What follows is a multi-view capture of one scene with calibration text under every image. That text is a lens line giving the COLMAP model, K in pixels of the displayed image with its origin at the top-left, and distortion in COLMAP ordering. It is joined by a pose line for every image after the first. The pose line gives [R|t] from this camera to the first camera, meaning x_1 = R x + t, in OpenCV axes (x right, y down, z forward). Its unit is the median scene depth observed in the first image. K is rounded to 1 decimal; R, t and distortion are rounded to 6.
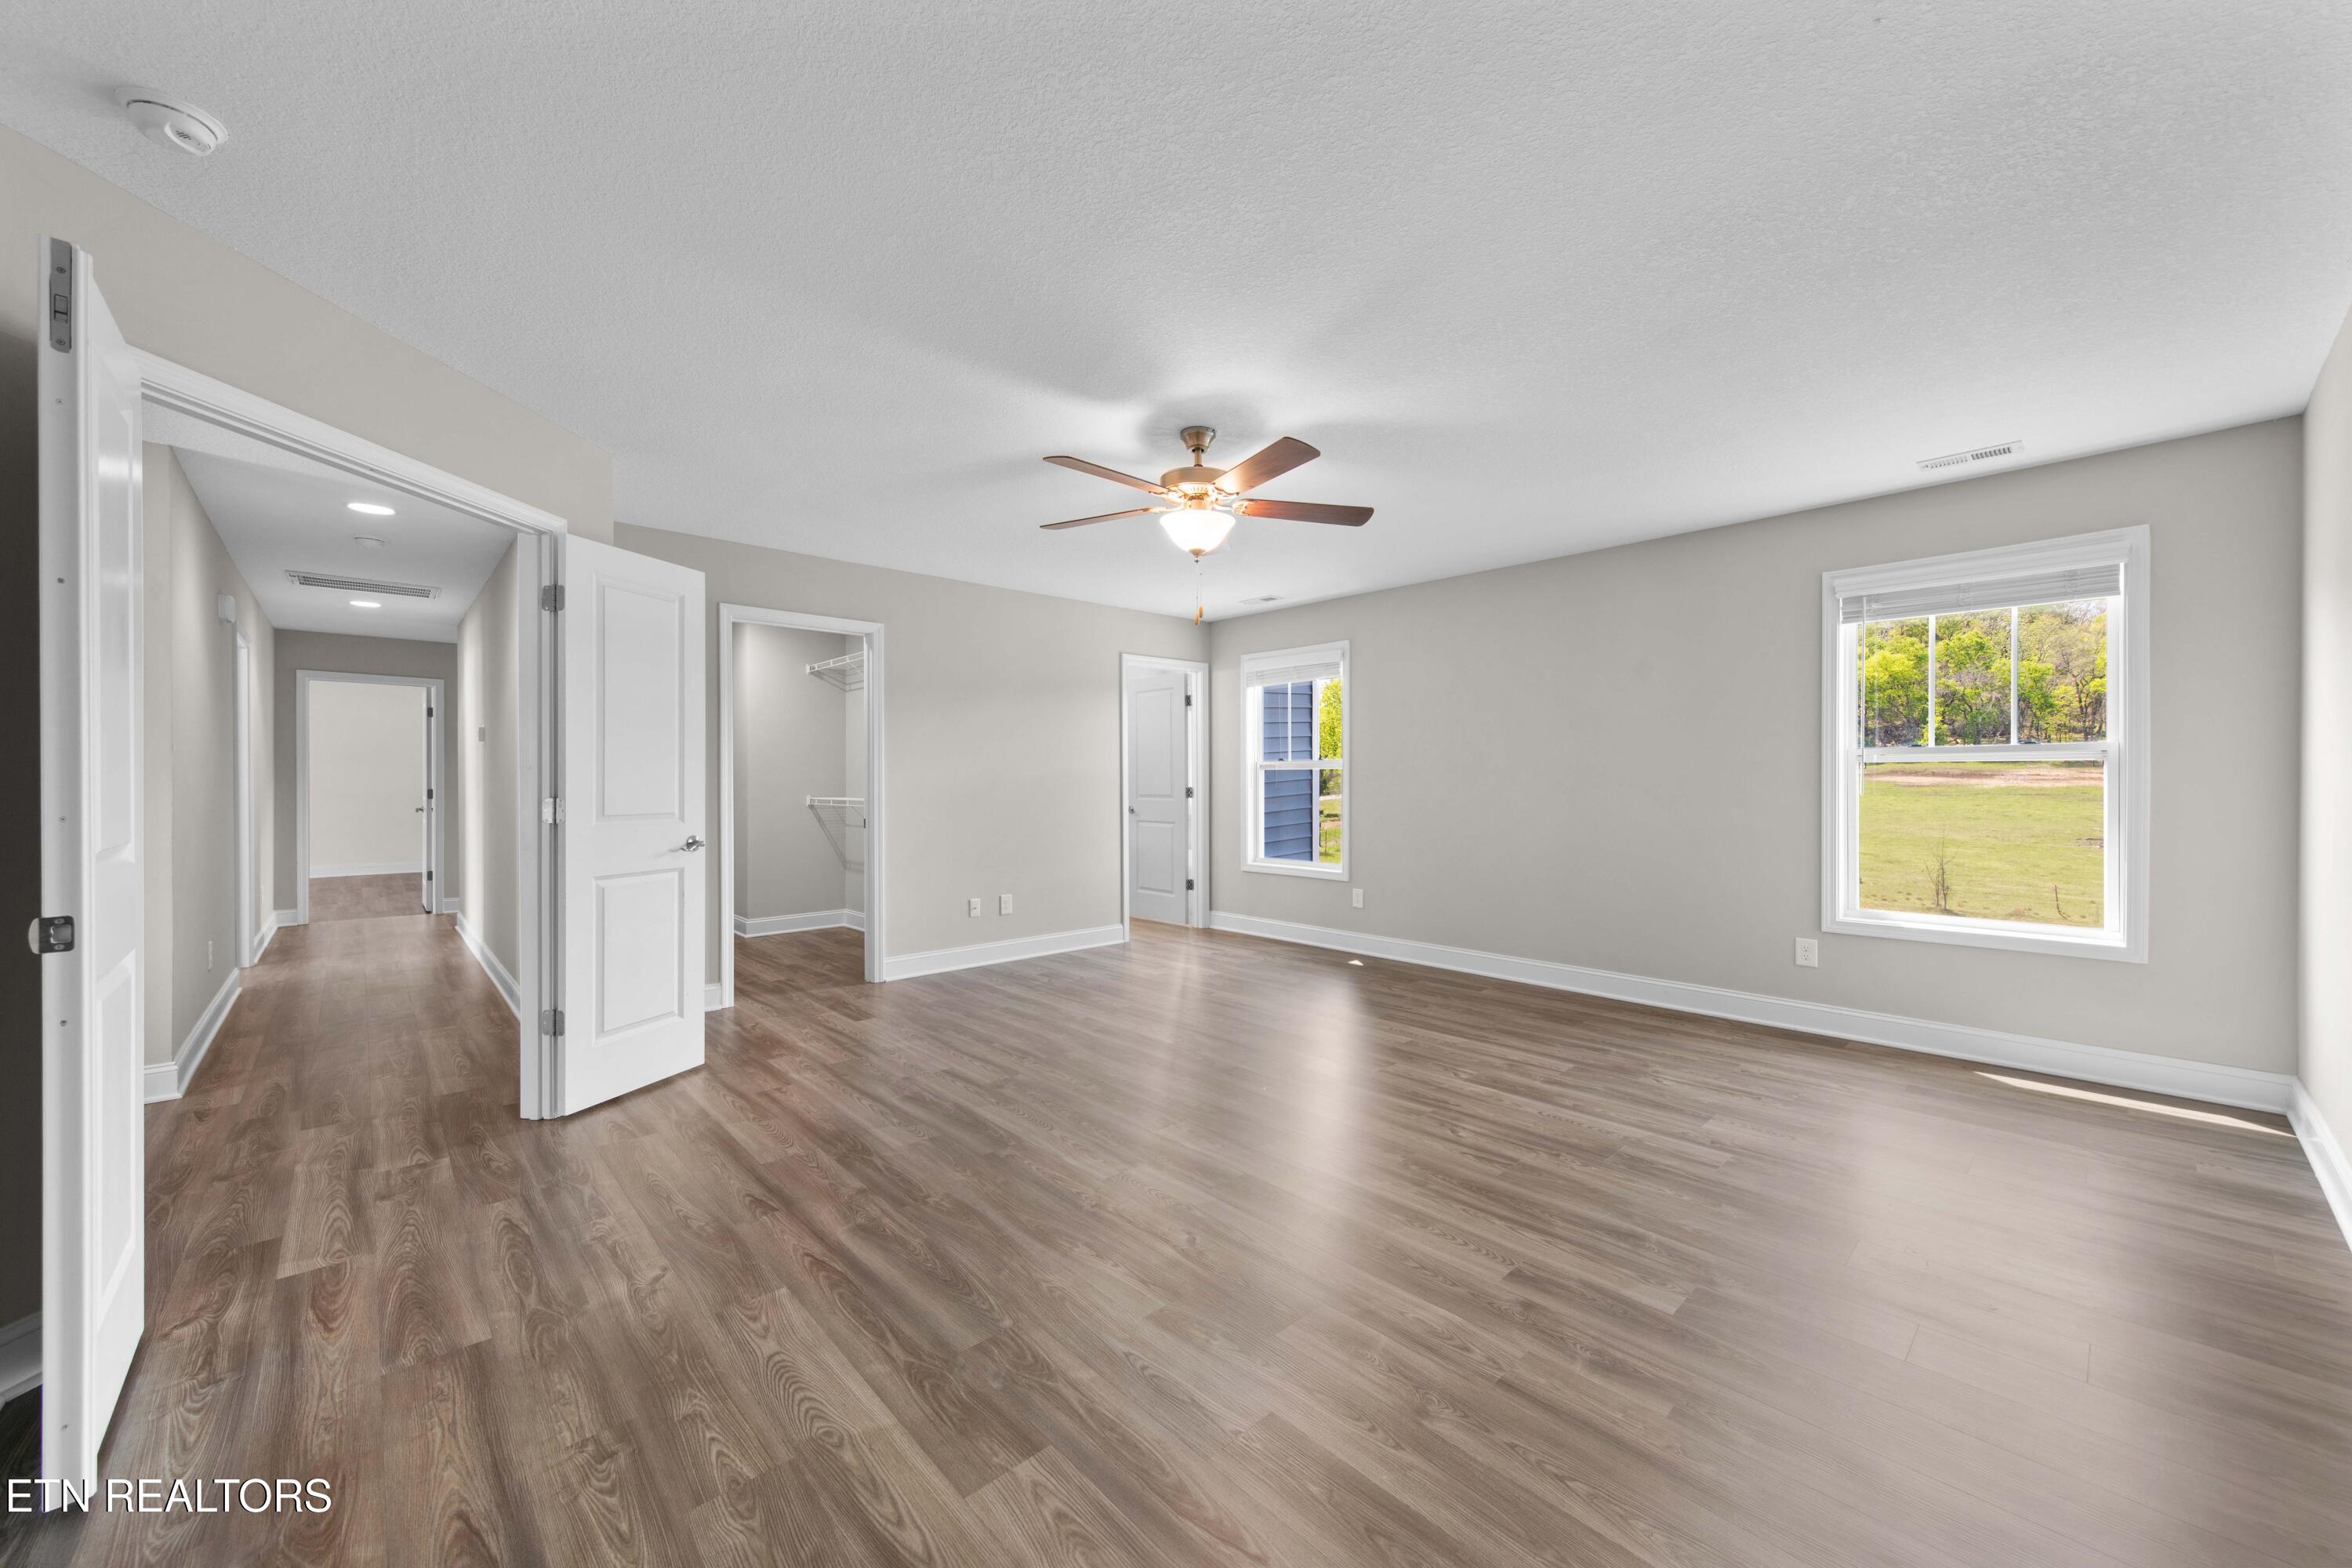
lens RADIAL K [[869.2, 0, 1189.4], [0, 869.2, 782.4], [0, 0, 1]] dist [0.002691, 0.000231]
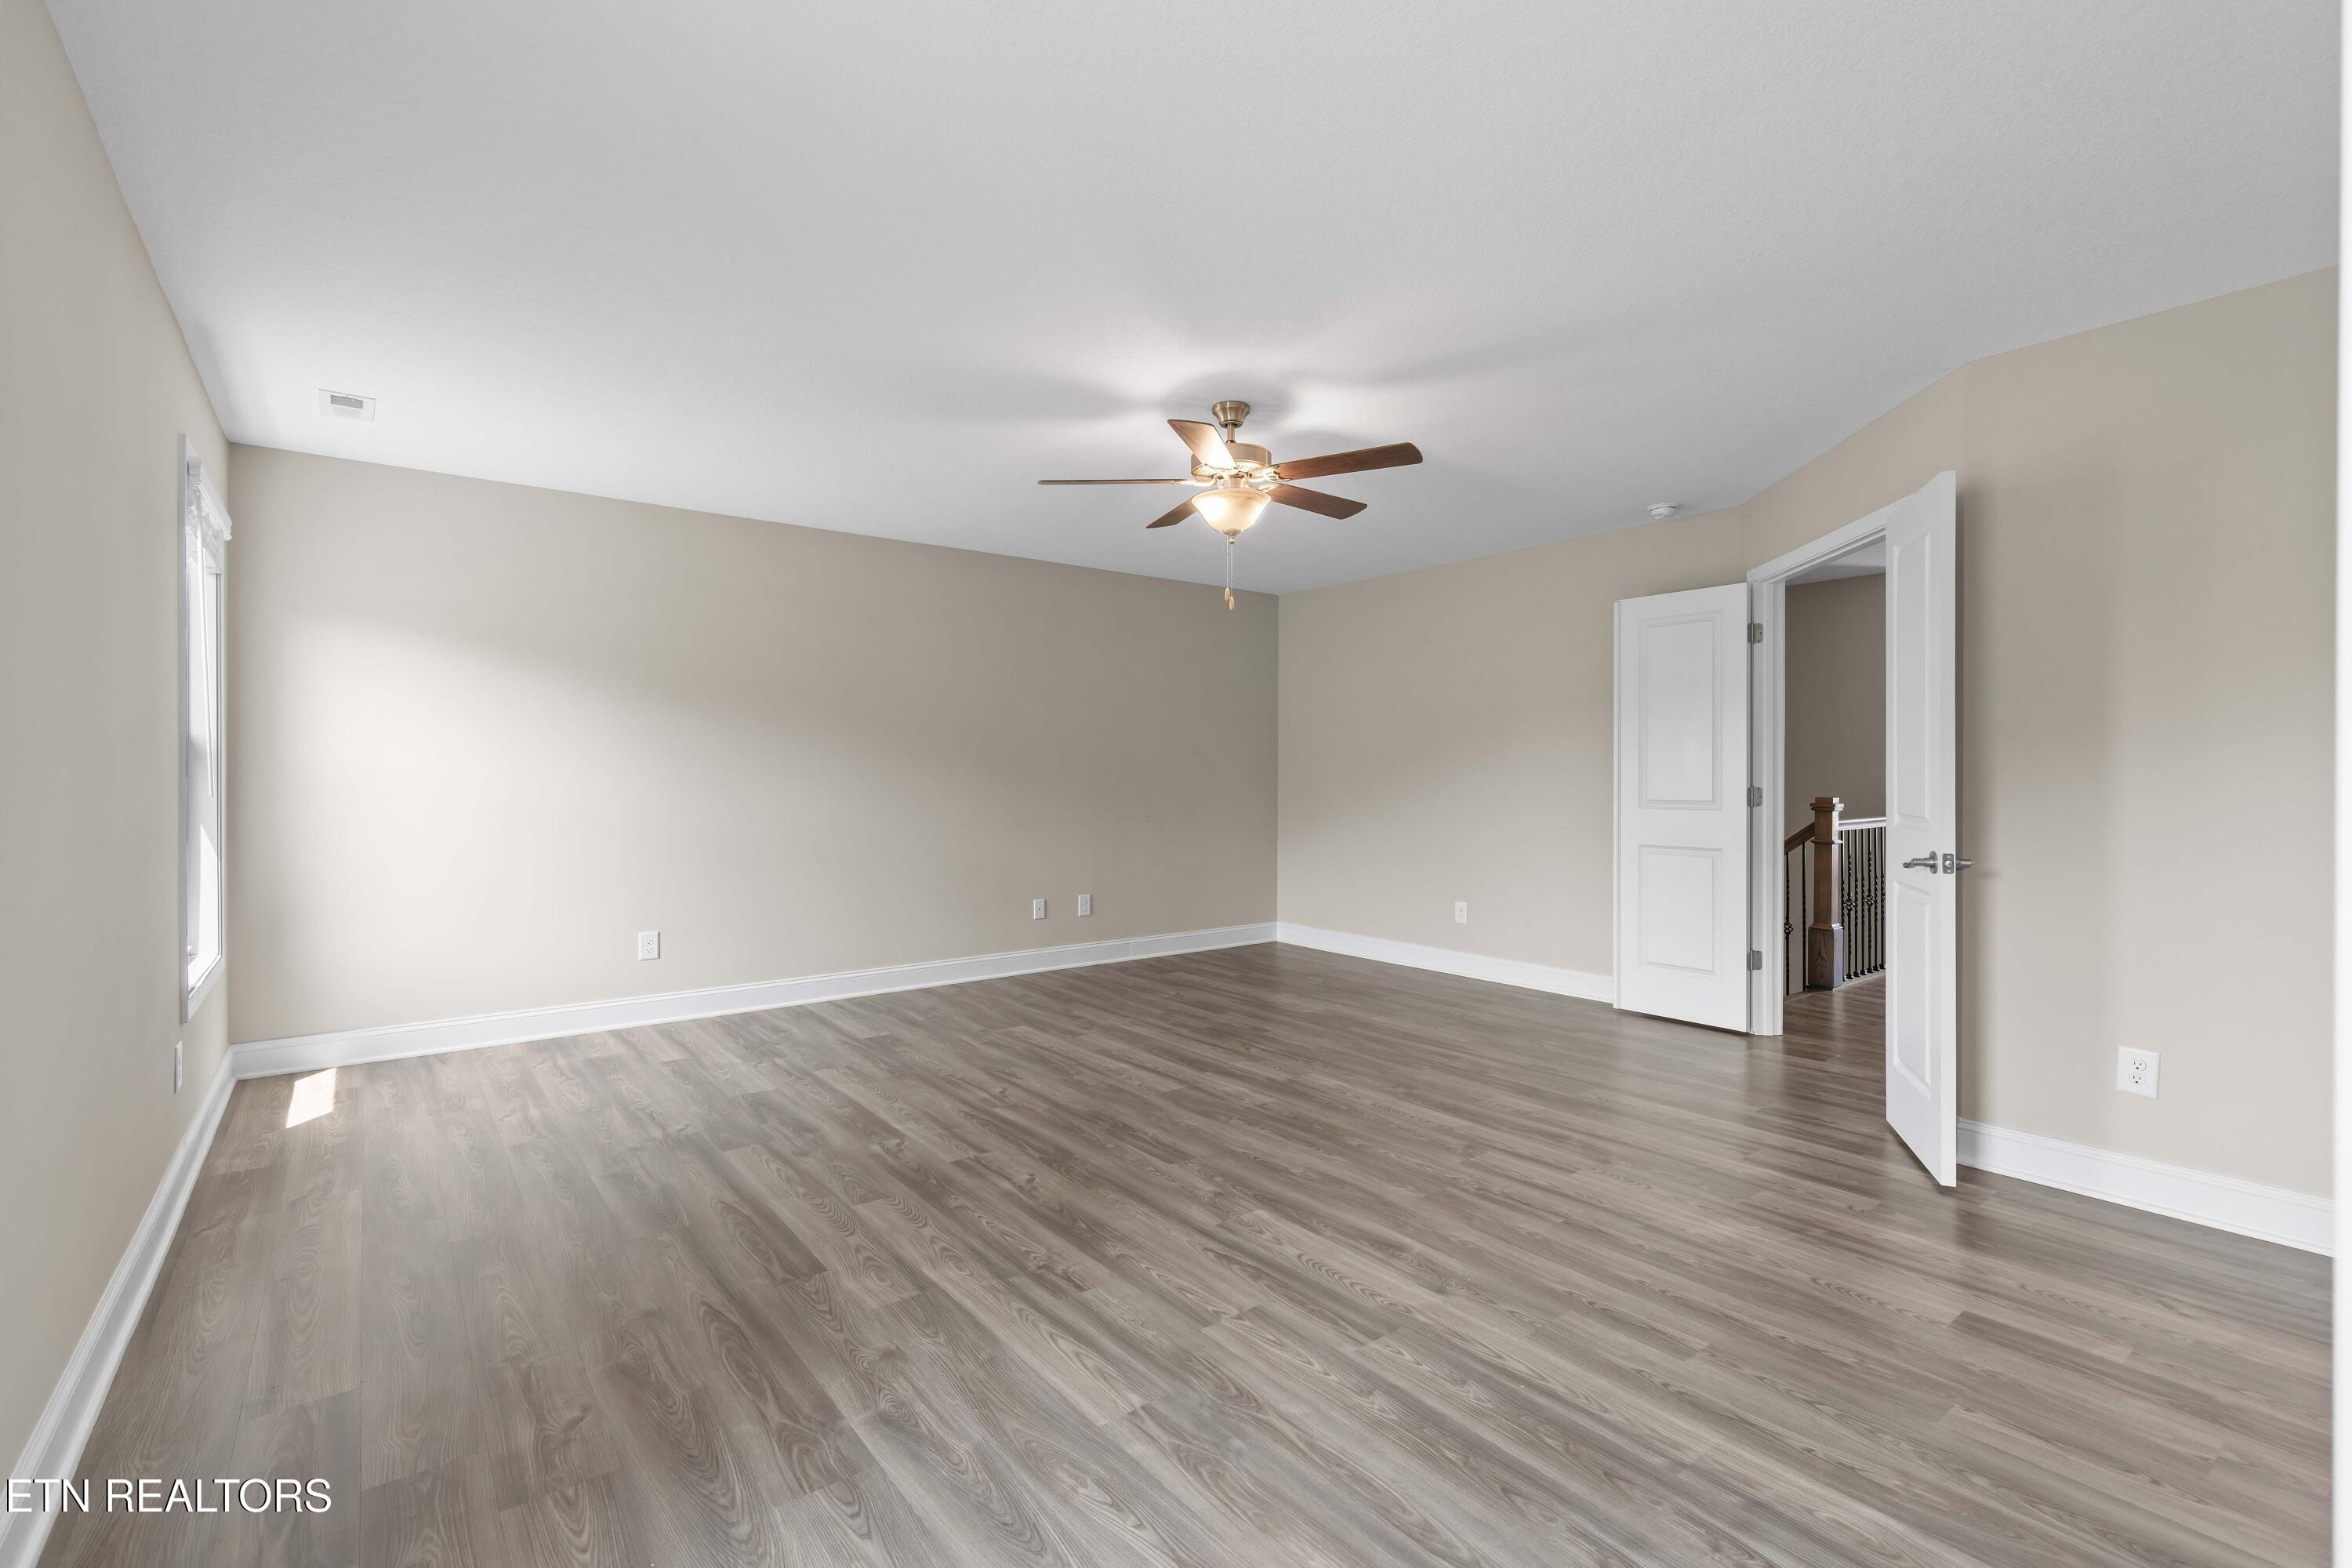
lens RADIAL K [[1049.7, 0, 1176.0], [0, 1049.7, 784.0], [0, 0, 1]] dist [-0.003691, -0.000083]
pose [[-0.995061, -0.003560, 0.099203, -0.047545], [-0.002090, 0.999887, 0.014919, -0.009472], [-0.099245, 0.014638, -0.994955, 2.448889]]
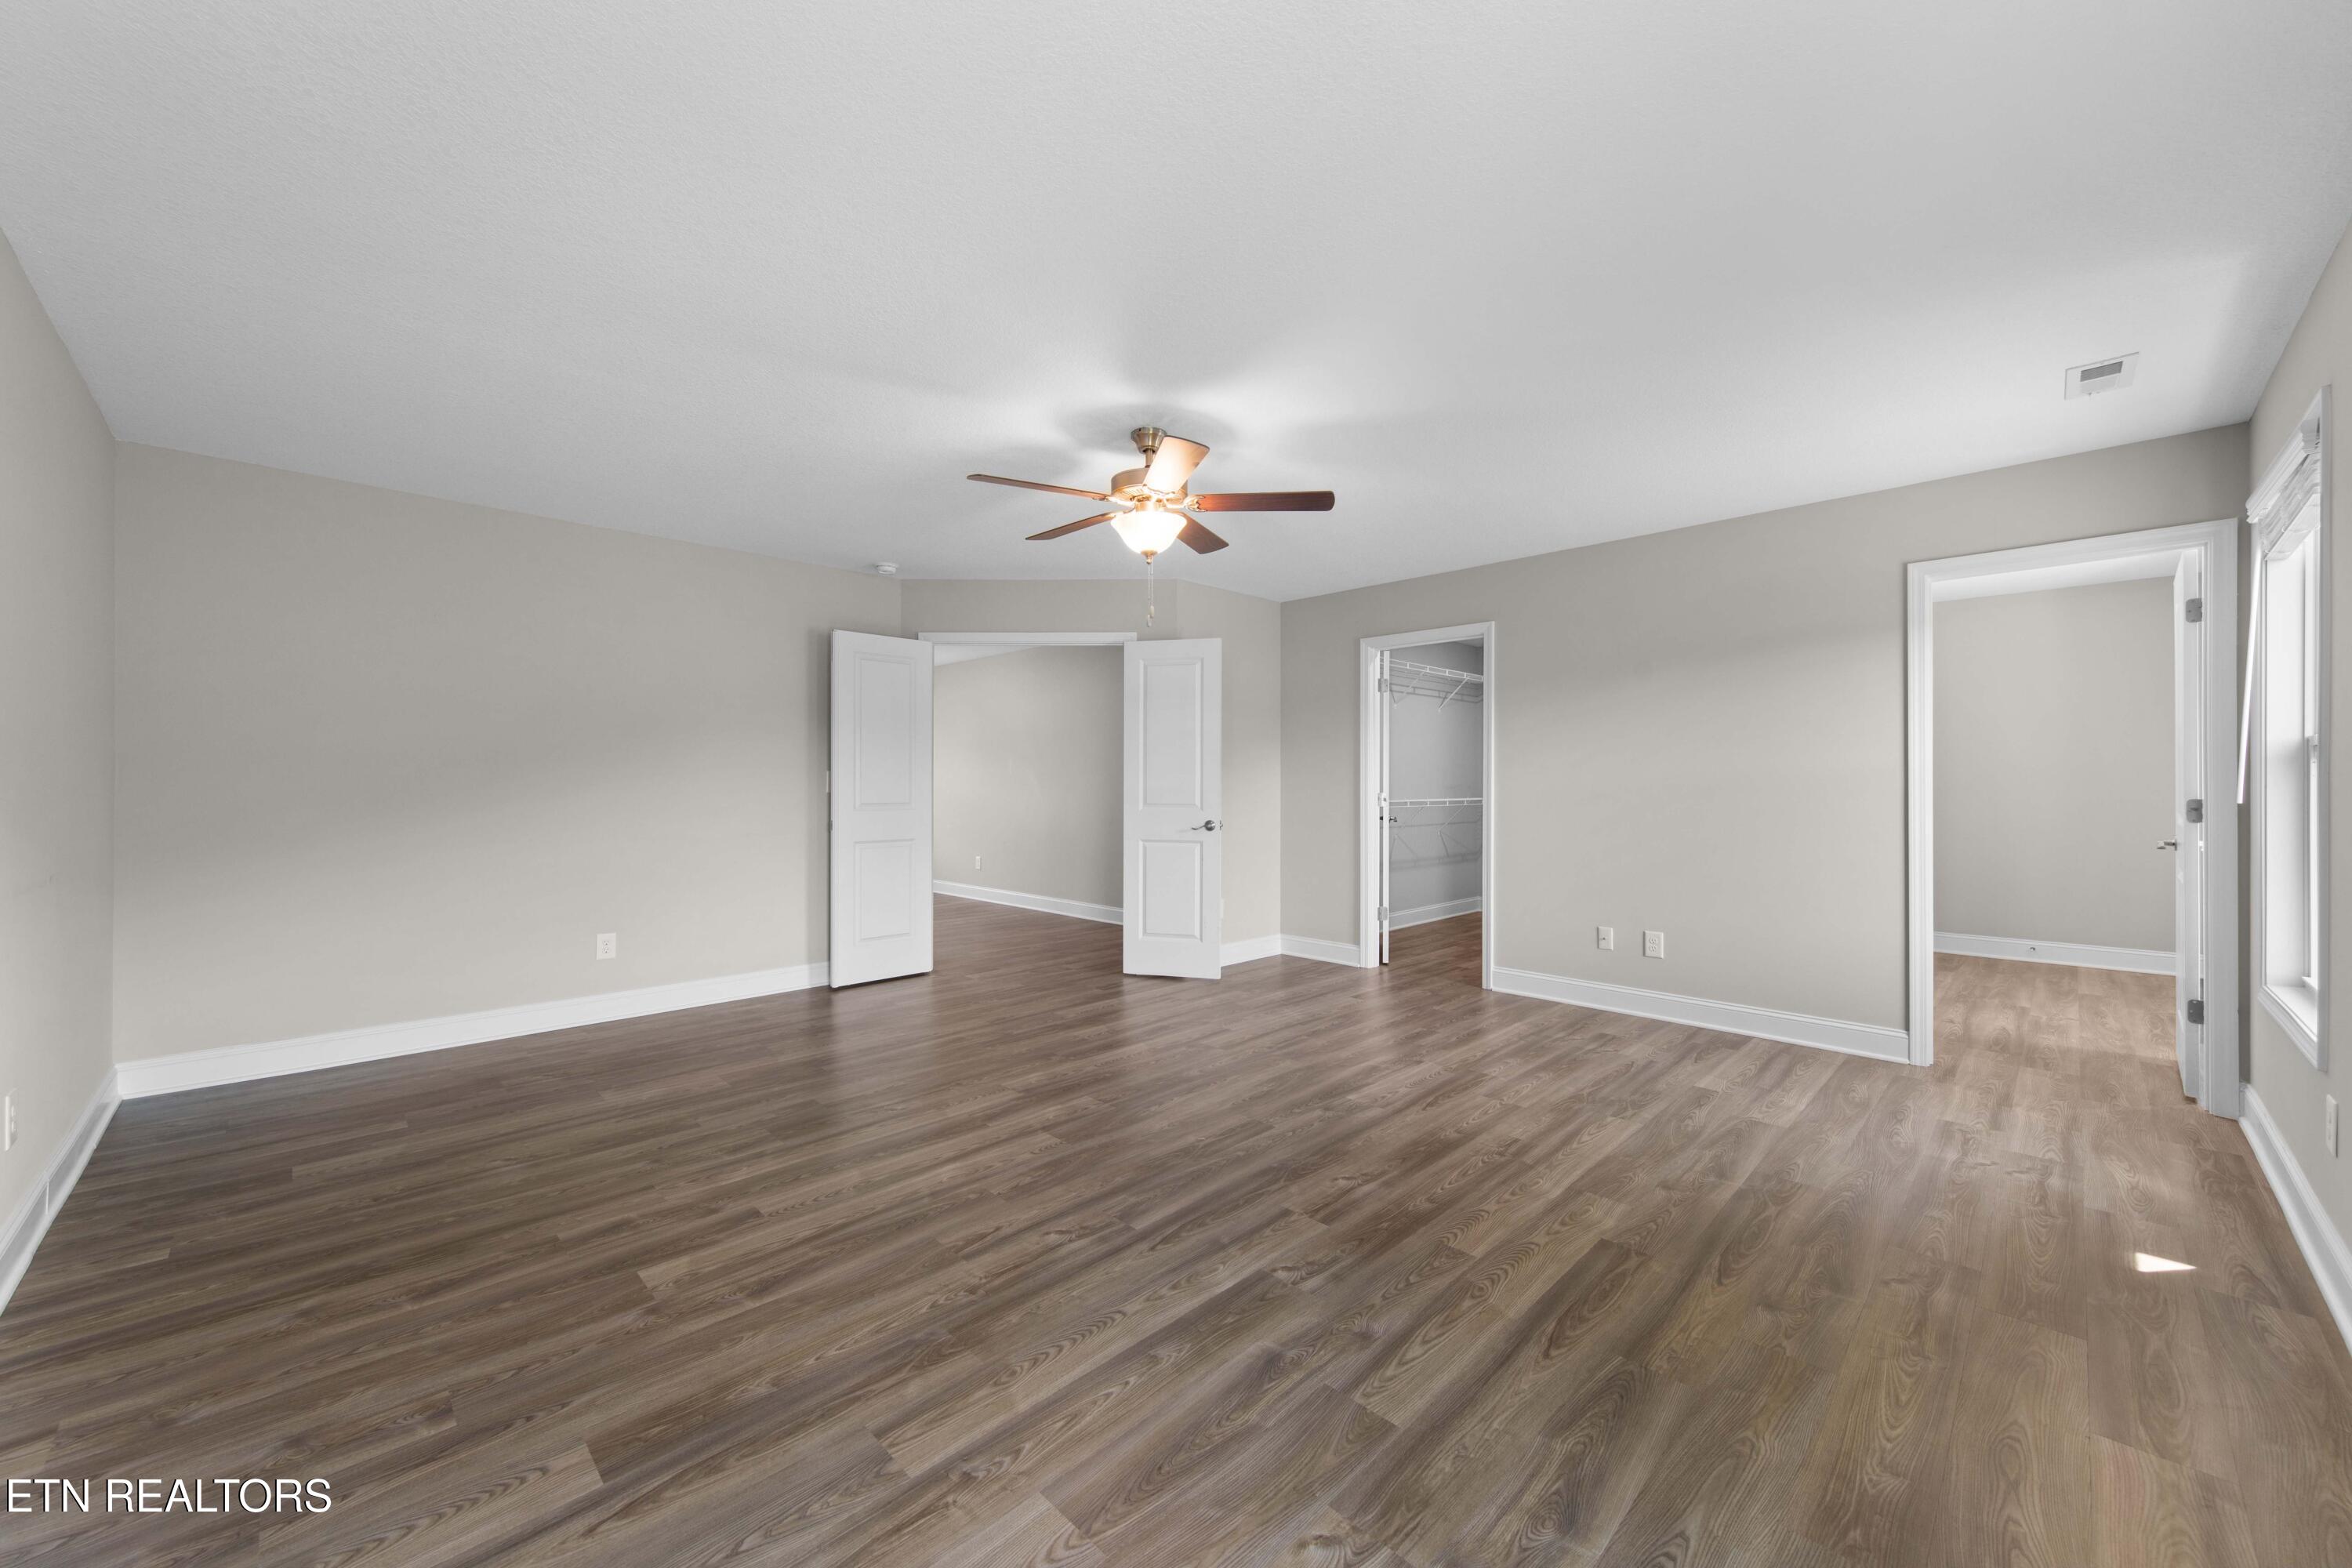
lens RADIAL K [[889.5, 0, 1170.1], [0, 889.5, 779.7], [0, 0, 1]] dist [0.000965, -0.000147]
pose [[0.021325, -0.001205, -0.999772, 1.178373], [-0.005358, 0.999985, -0.001320, -0.004385], [0.999758, 0.005385, 0.021318, 1.148772]]
